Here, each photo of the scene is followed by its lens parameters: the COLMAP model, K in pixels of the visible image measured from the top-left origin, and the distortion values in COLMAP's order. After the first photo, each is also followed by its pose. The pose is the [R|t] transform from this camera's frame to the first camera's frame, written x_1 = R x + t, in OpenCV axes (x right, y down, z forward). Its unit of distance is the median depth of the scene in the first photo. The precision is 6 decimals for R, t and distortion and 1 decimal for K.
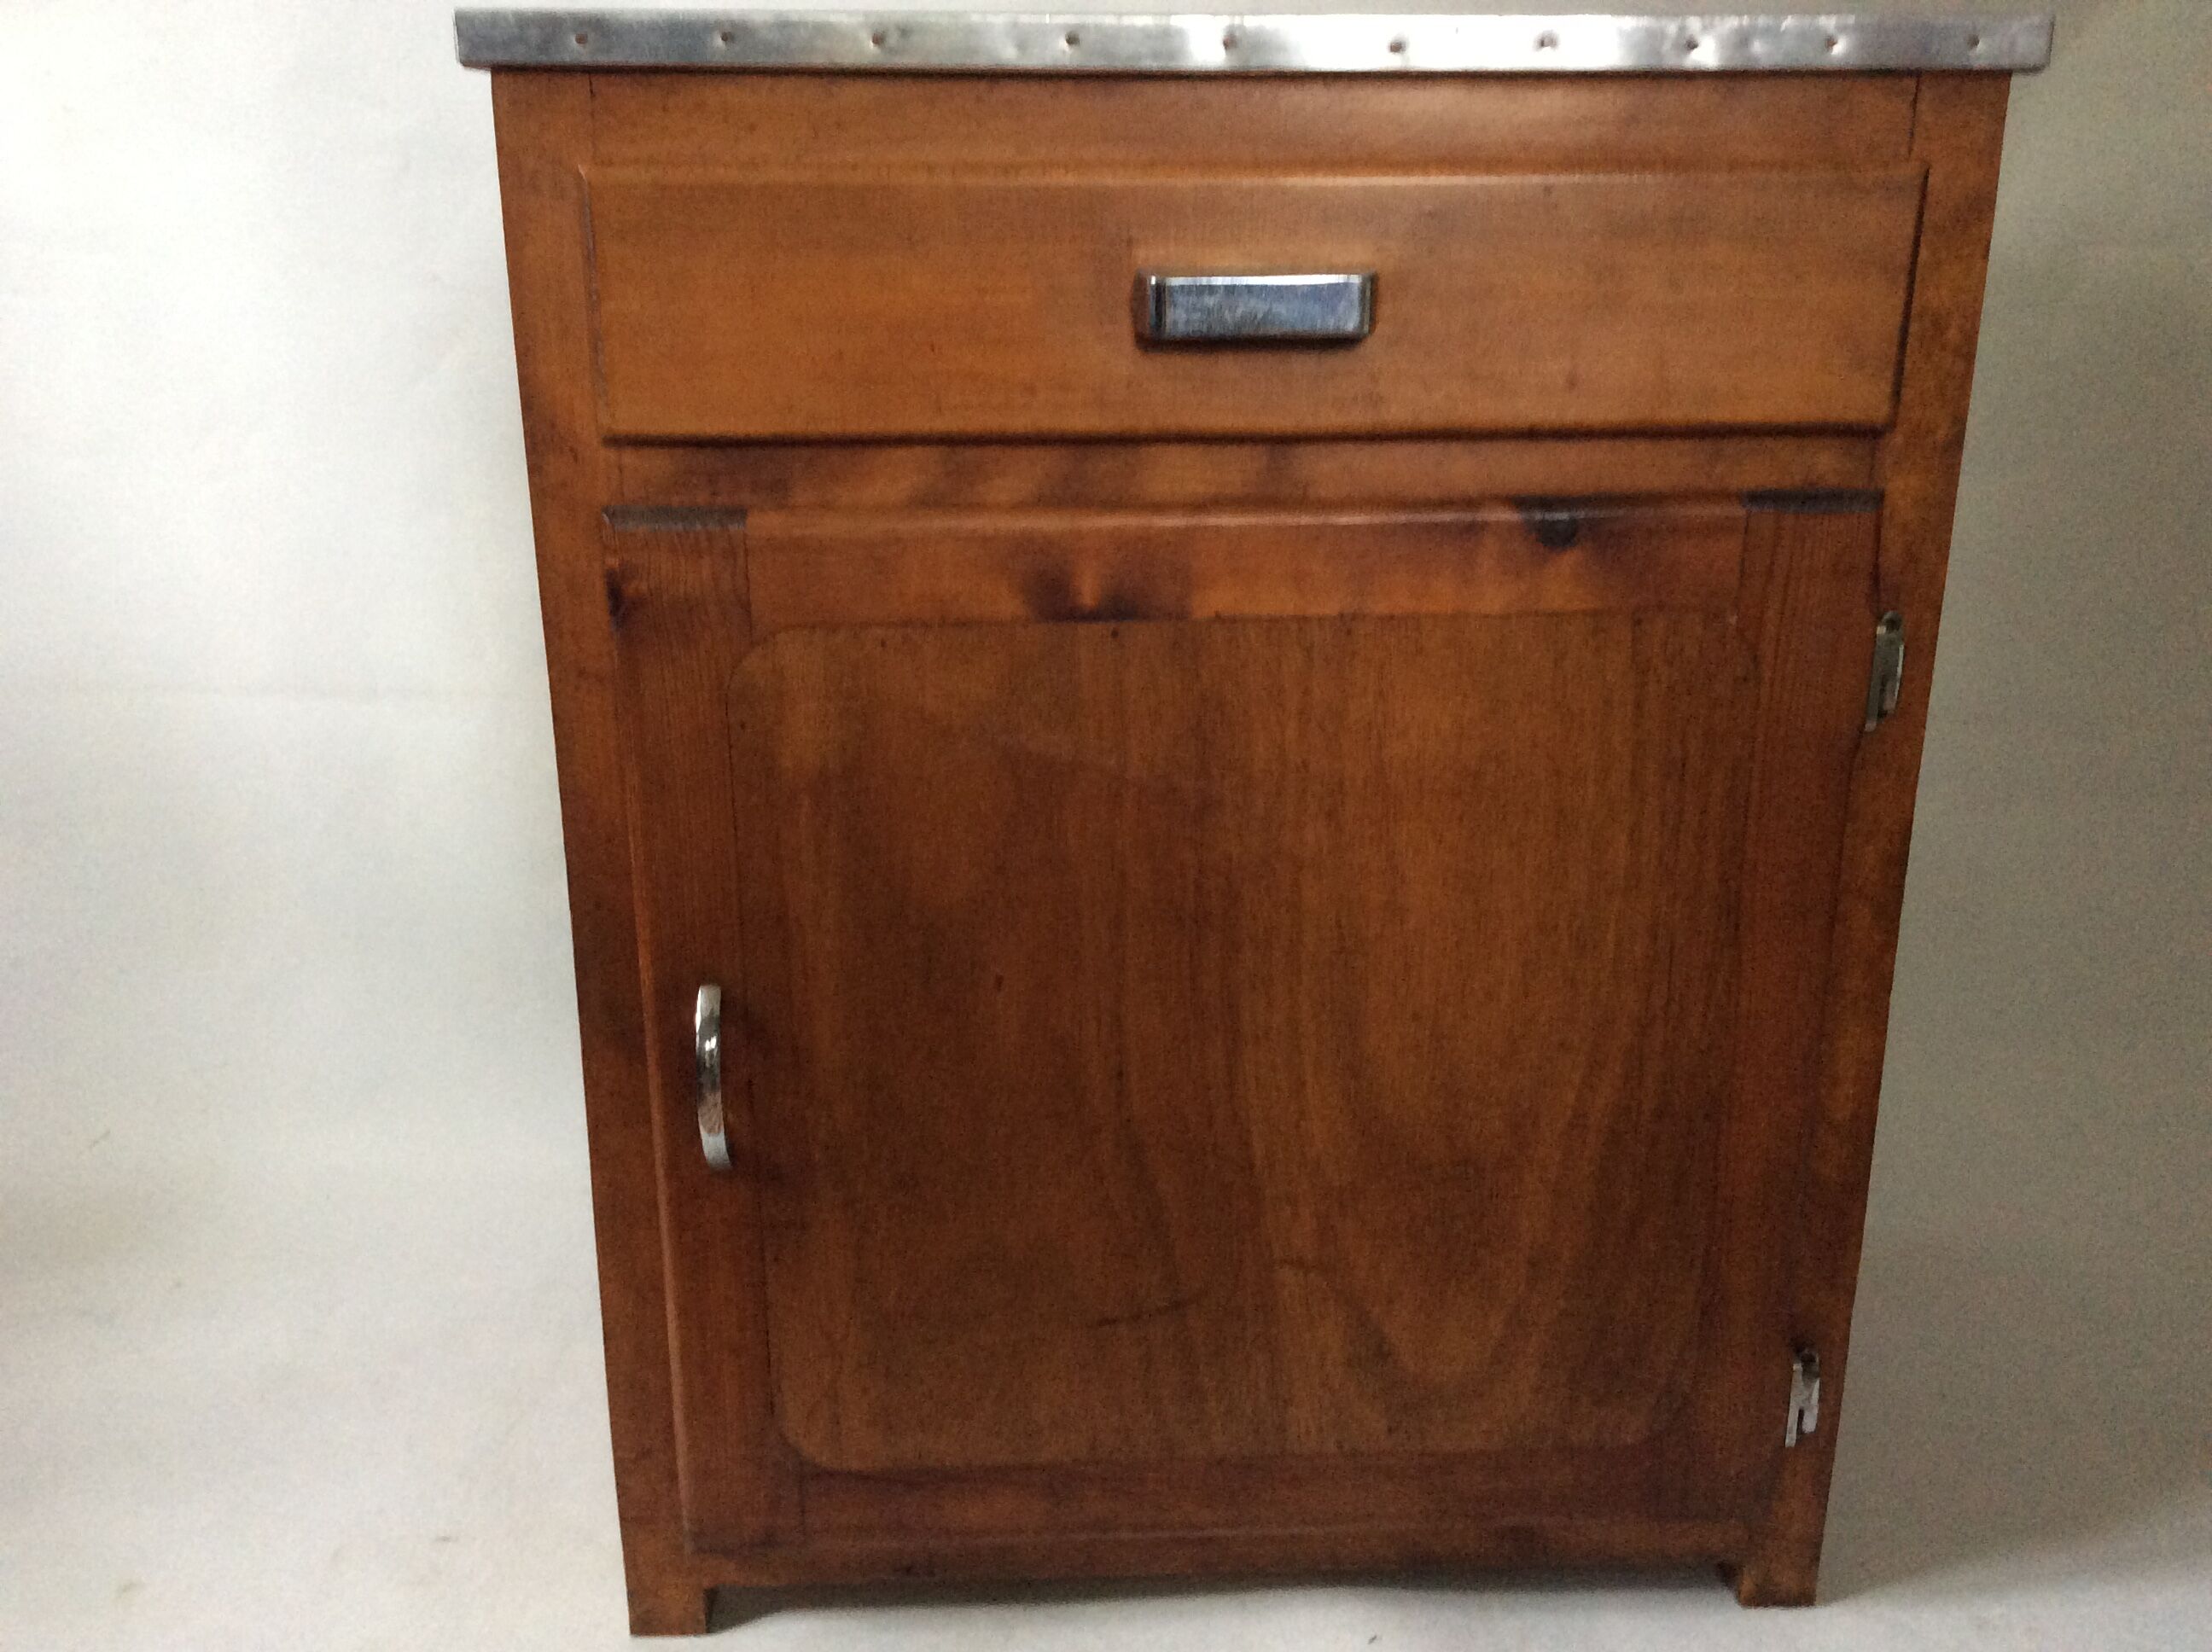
lens RADIAL K [[2009.8, 0, 1126.1], [0, 2009.8, 836.7], [0, 0, 1]] dist [0.140811, -0.356939]
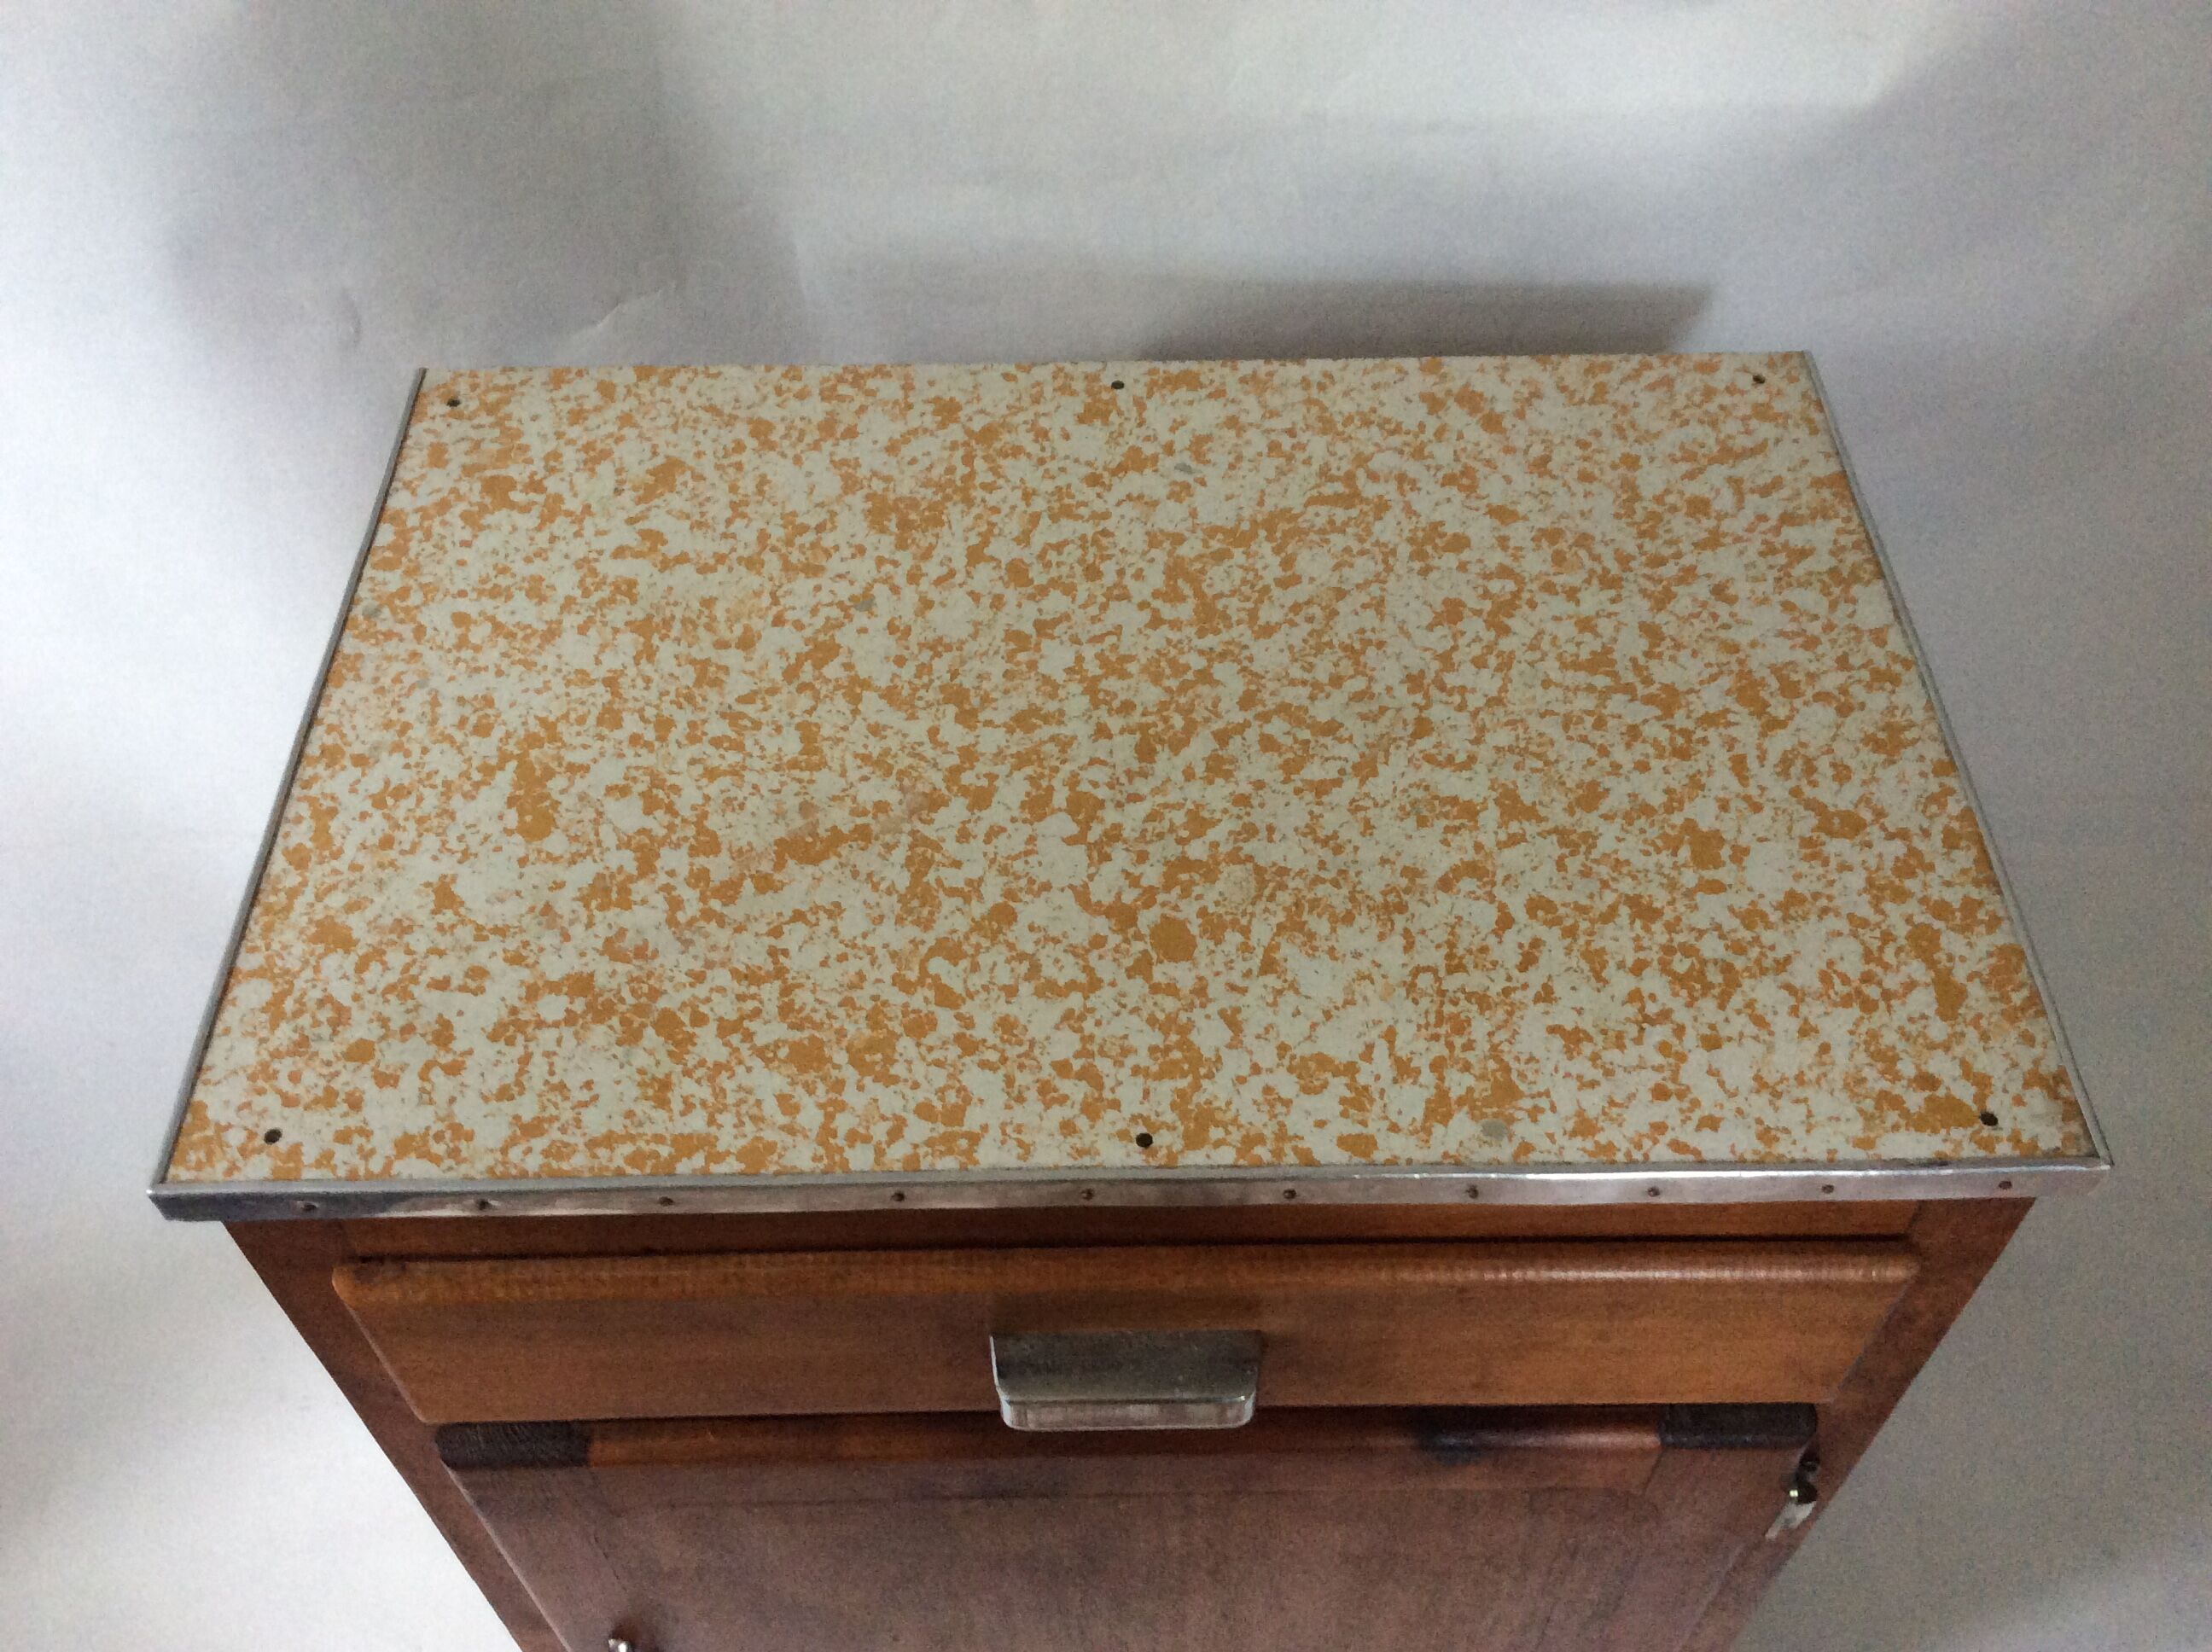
lens RADIAL K [[2009.8, 0, 1126.1], [0, 2009.8, 836.7], [0, 0, 1]] dist [0.140811, -0.356939]
pose [[0.999589, 0.016181, -0.023659, 0.074703], [-0.000948, 0.843628, 0.536927, -0.858117], [0.028648, -0.536684, 0.843297, 0.343318]]
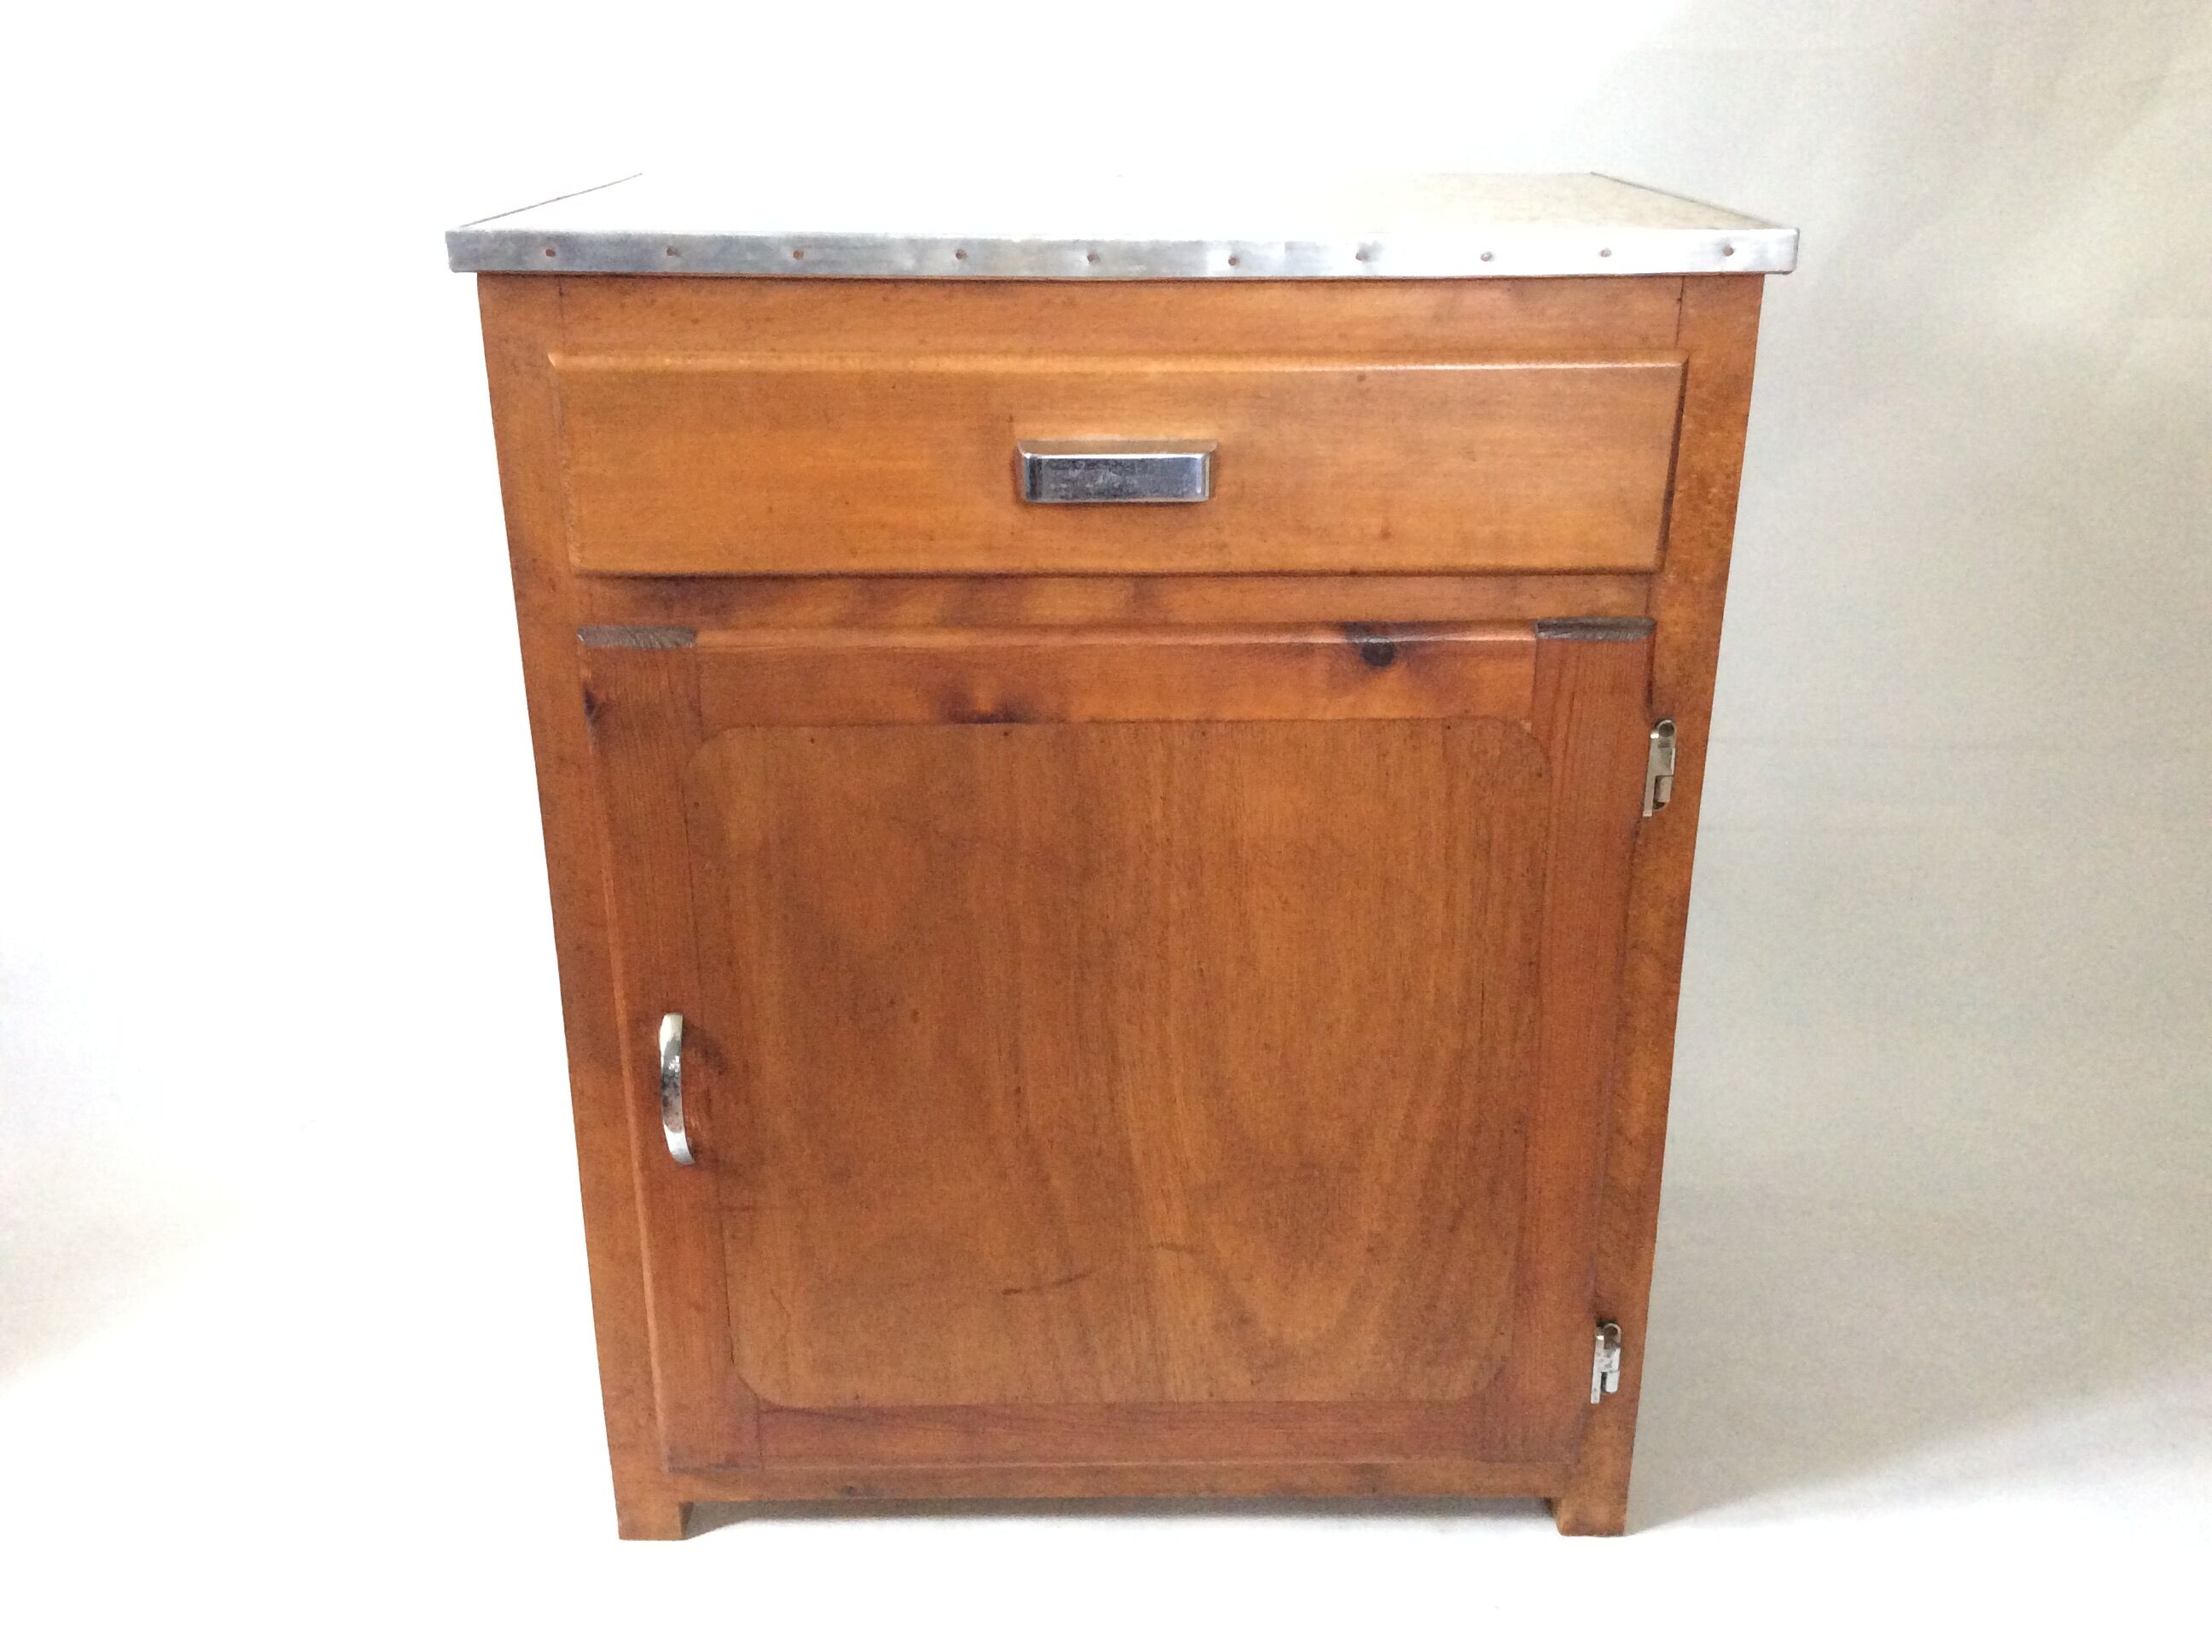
lens RADIAL K [[2036.3, 0, 1133.8], [0, 2036.3, 824.4], [0, 0, 1]] dist [0.132861, -0.356767]
pose [[0.999320, 0.012888, -0.034555, 0.108737], [-0.010680, 0.997934, 0.063349, -0.120525], [0.035300, -0.062937, 0.997393, -0.196009]]
